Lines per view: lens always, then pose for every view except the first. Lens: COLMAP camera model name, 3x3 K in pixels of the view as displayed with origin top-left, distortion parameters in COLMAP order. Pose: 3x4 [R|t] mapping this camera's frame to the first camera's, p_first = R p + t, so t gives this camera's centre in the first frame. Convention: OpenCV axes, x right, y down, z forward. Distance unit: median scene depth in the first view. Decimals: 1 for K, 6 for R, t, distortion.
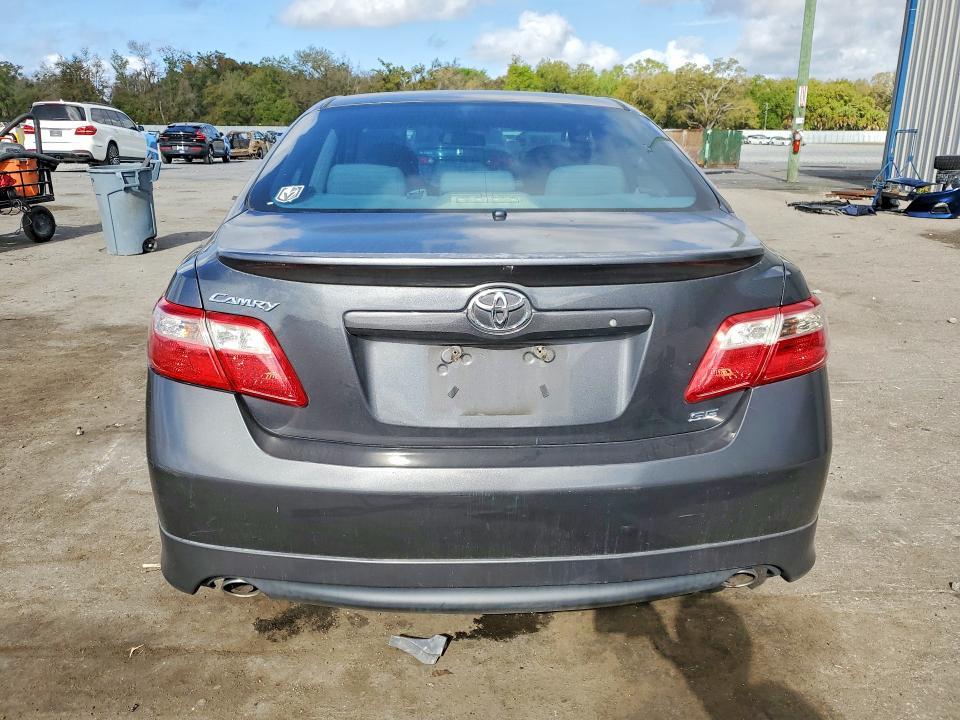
lens RADIAL K [[723.6, 0, 478.3], [0, 723.6, 359.1], [0, 0, 1]] dist [0.008037, -0.012537]
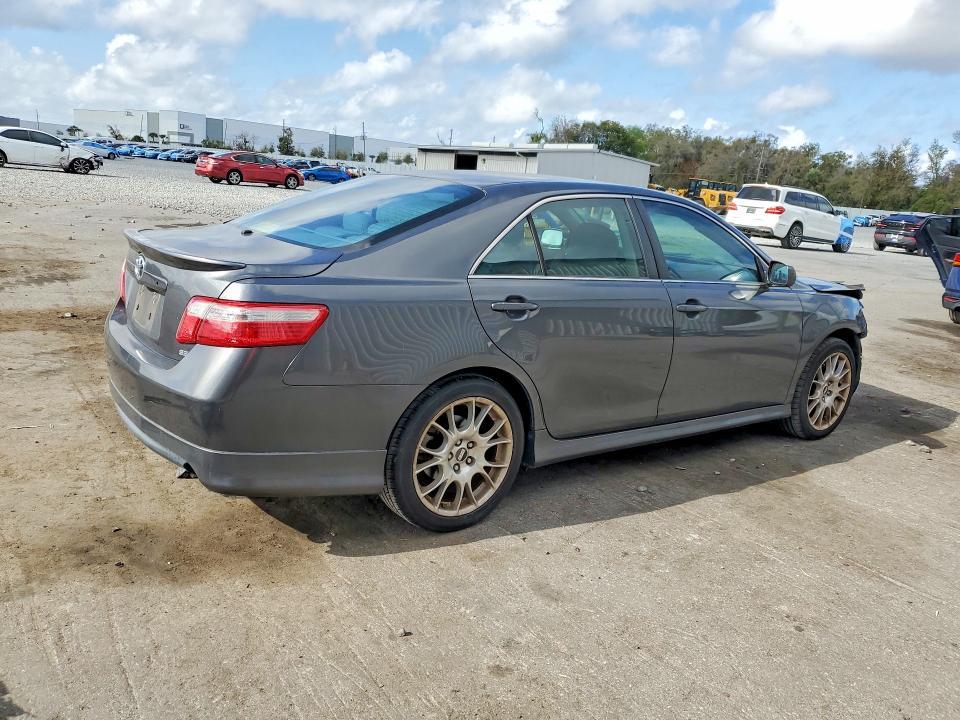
lens RADIAL K [[723.6, 0, 479.9], [0, 723.6, 358.2], [0, 0, 1]] dist [0.008037, -0.012537]
pose [[0.559809, 0.231938, -0.795499, 0.138357], [-0.318961, 0.946369, 0.051466, -0.014014], [0.764773, 0.224922, 0.603766, 0.035561]]
